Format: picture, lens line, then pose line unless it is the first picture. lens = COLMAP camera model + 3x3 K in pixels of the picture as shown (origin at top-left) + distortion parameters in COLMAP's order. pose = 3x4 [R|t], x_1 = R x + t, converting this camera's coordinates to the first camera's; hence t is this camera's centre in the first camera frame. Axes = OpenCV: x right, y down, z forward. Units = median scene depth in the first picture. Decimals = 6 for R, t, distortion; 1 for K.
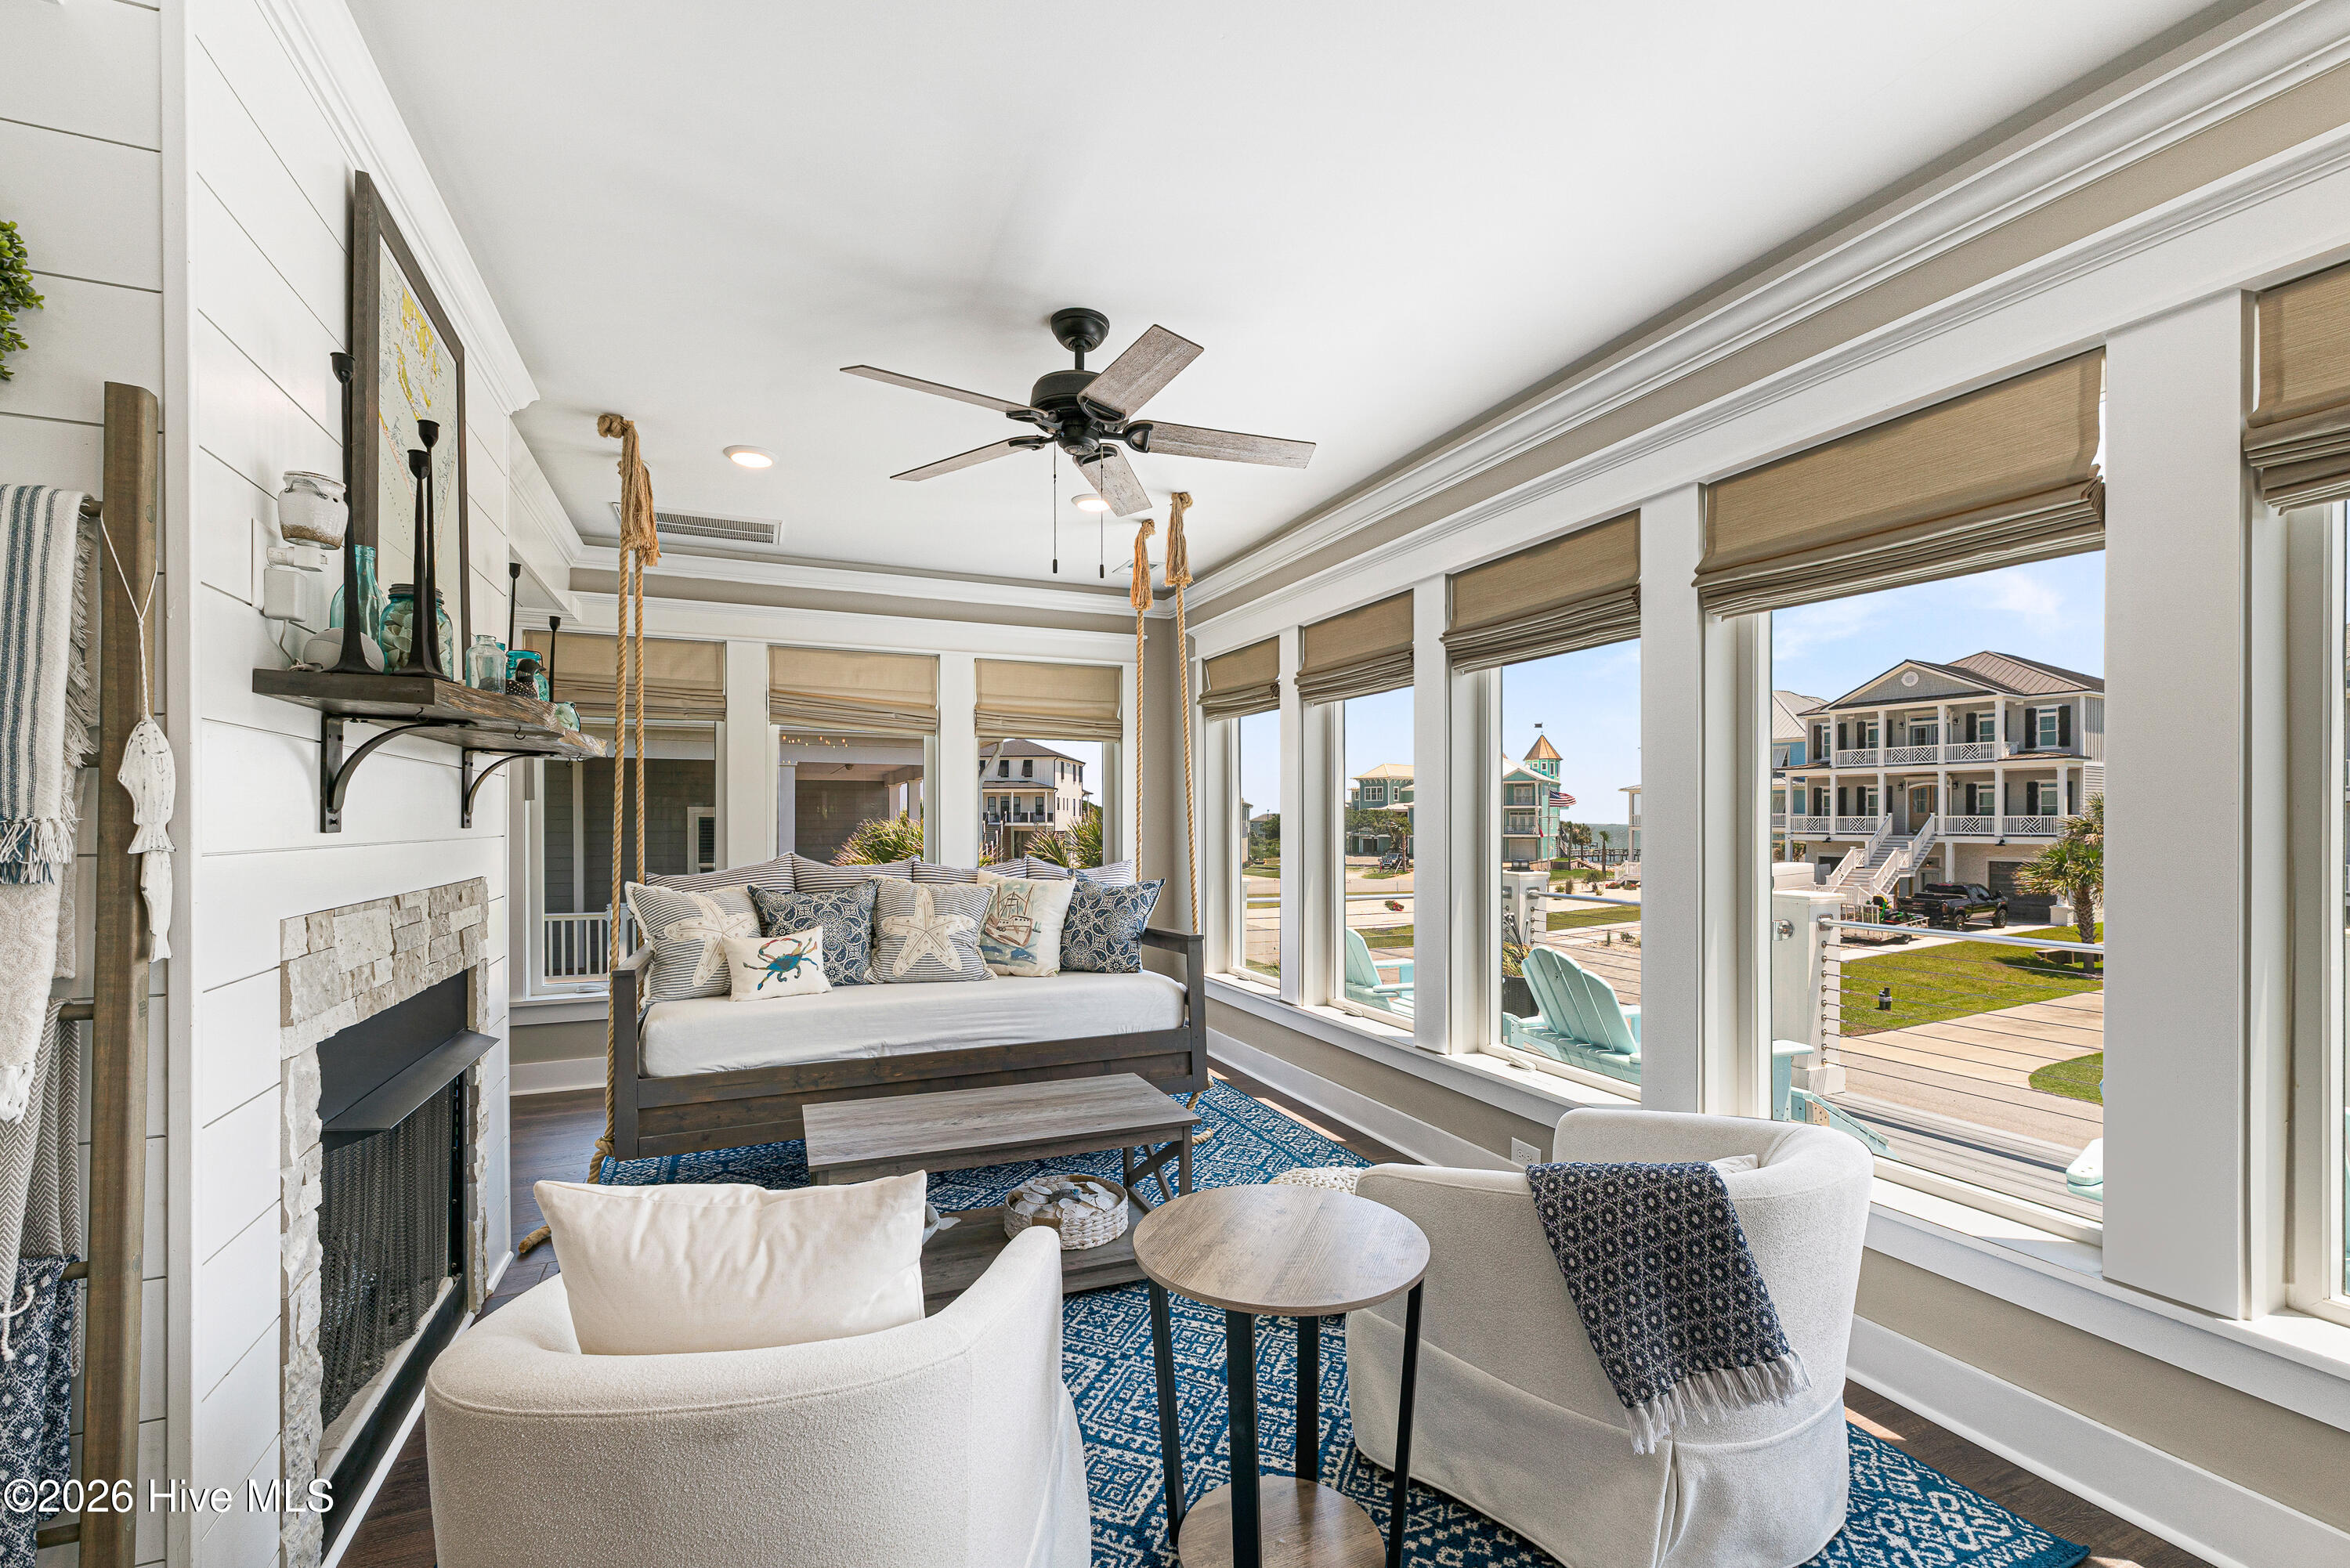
lens RADIAL K [[992.8, 0, 1168.6], [0, 992.8, 848.6], [0, 0, 1]] dist [-0.004096, 0.001442]
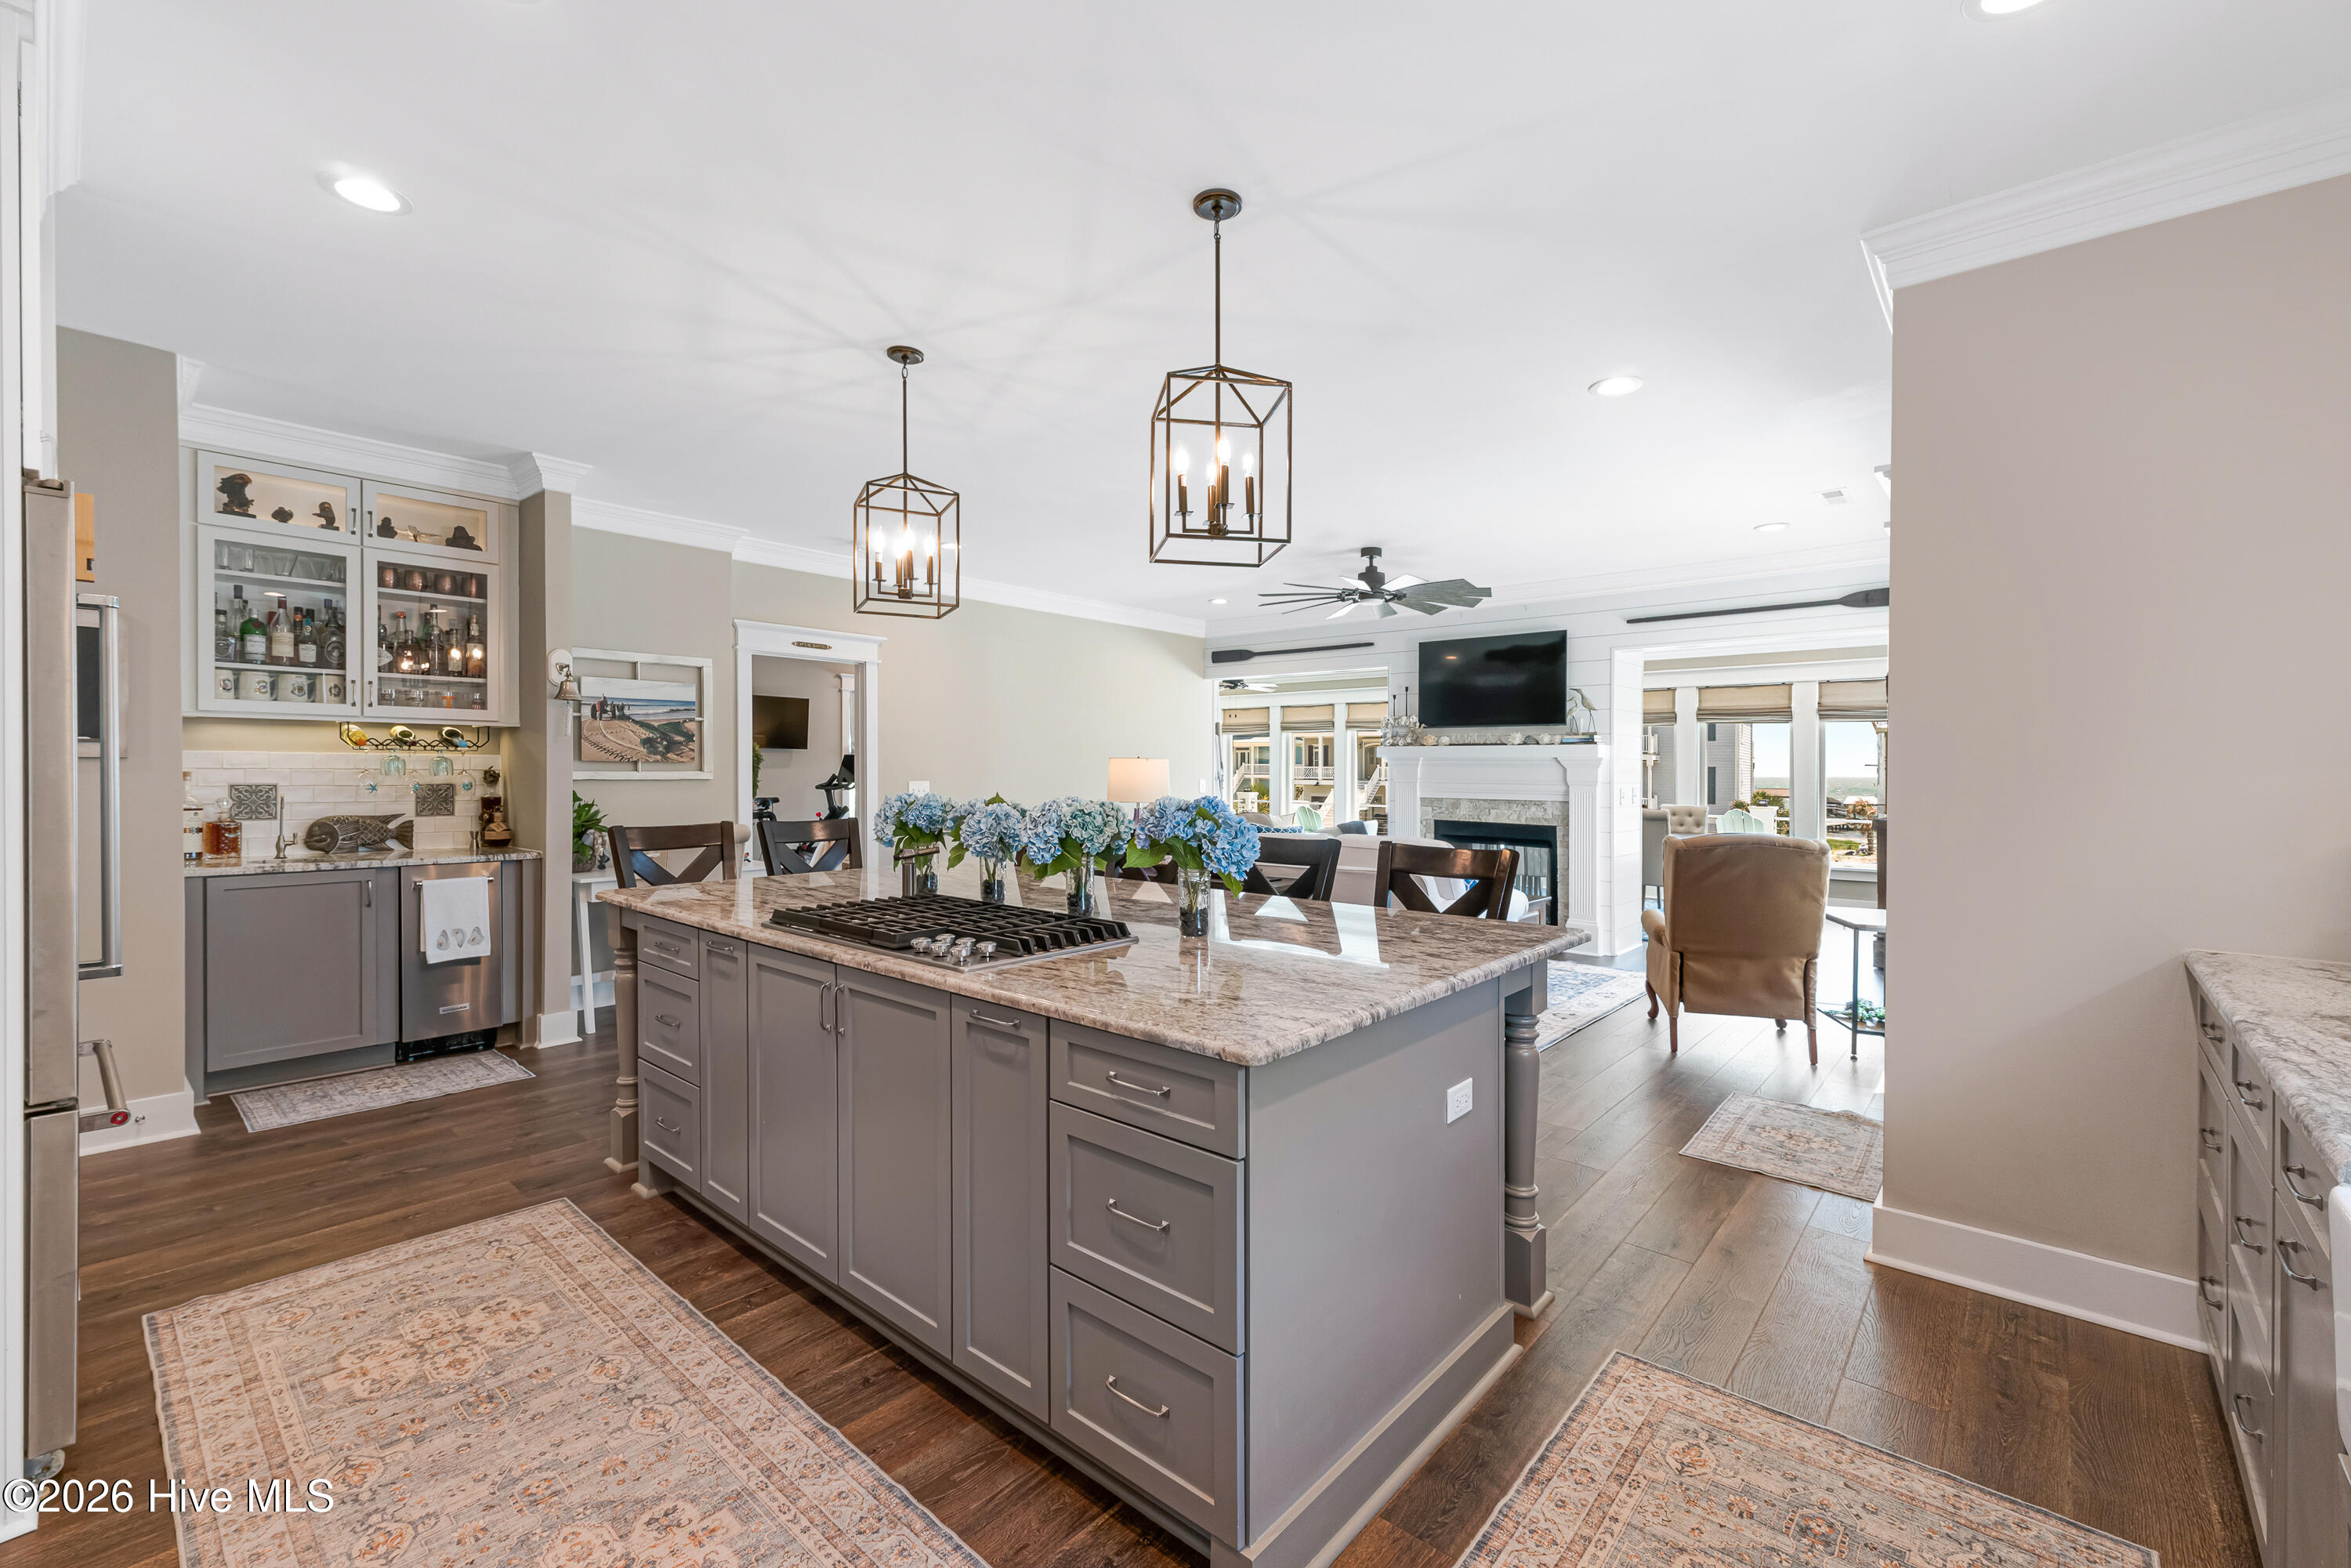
lens RADIAL K [[993.2, 0, 1199.1], [0, 993.2, 750.2], [0, 0, 1]] dist [-0.004096, 0.001442]
pose [[0.887119, 0.014149, 0.461323, -0.147896], [0.006607, 0.999038, -0.043347, 0.004433], [-0.461493, 0.041502, 0.886173, -0.186960]]
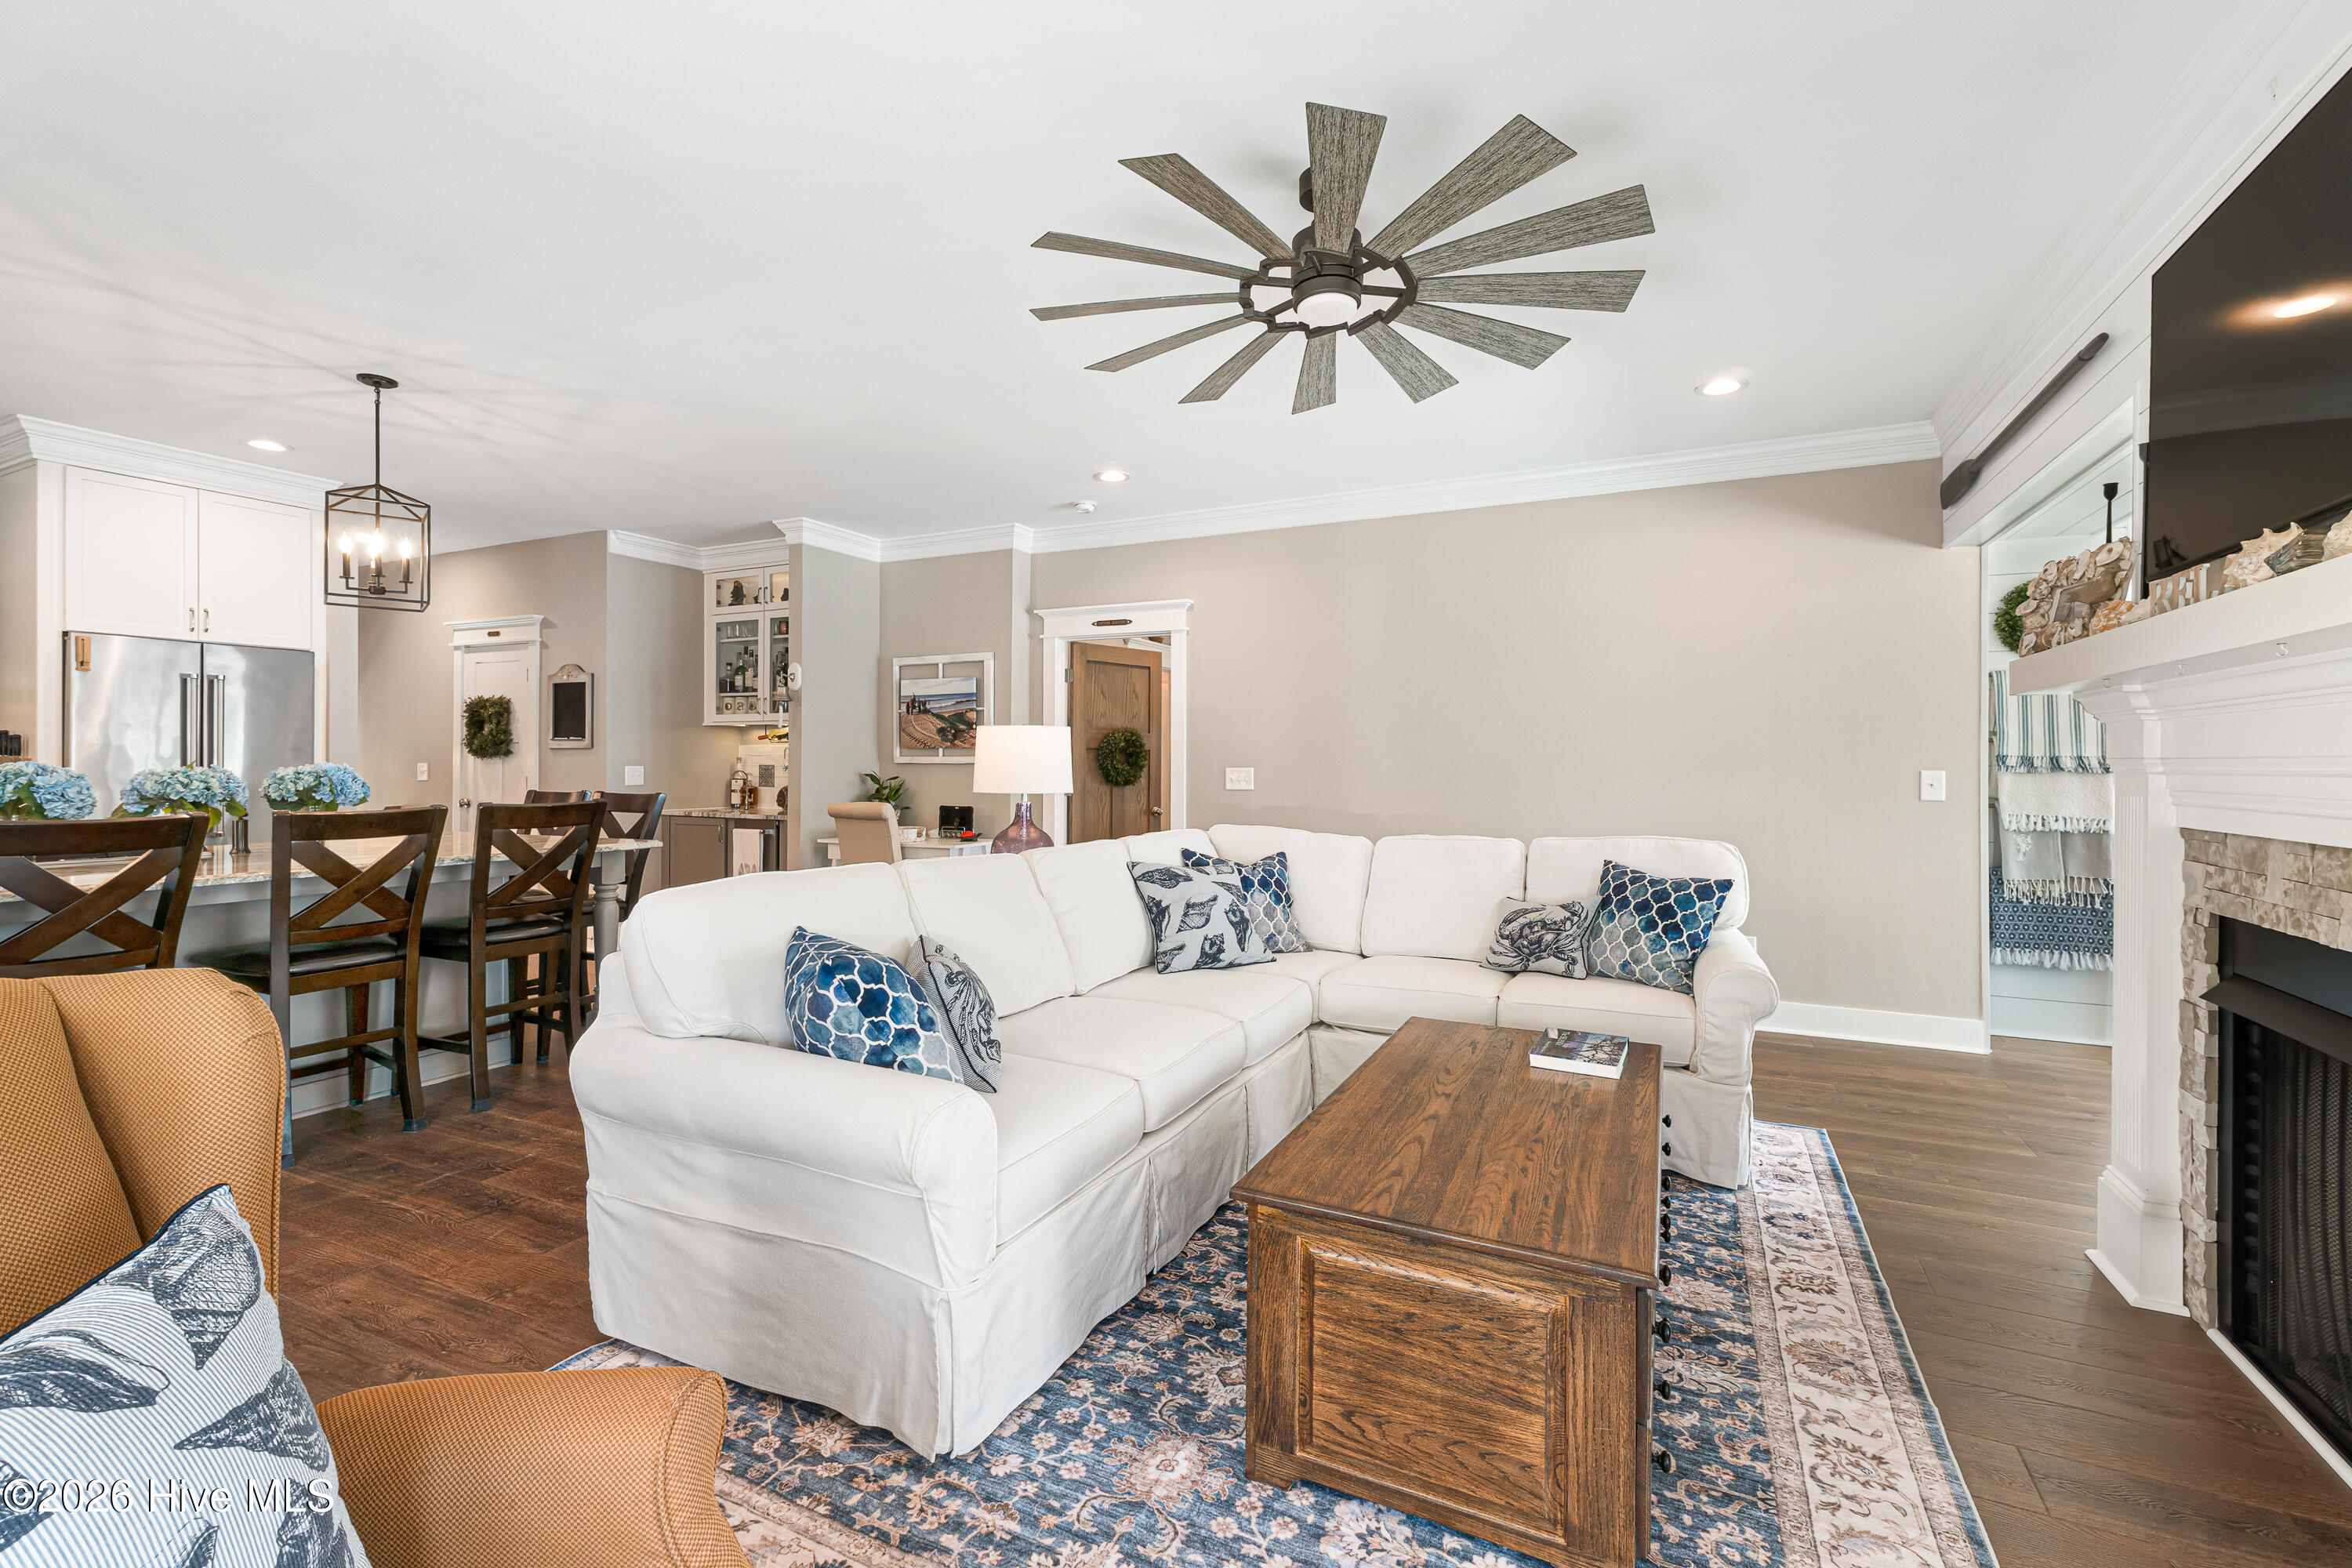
lens RADIAL K [[993.7, 0, 1174.7], [0, 993.7, 763.8], [0, 0, 1]] dist [-0.004096, 0.001442]
pose [[0.659585, -0.000149, -0.751630, -0.016693], [-0.024872, 0.999448, -0.022024, 0.004596], [0.751218, 0.033221, 0.659217, -0.111486]]
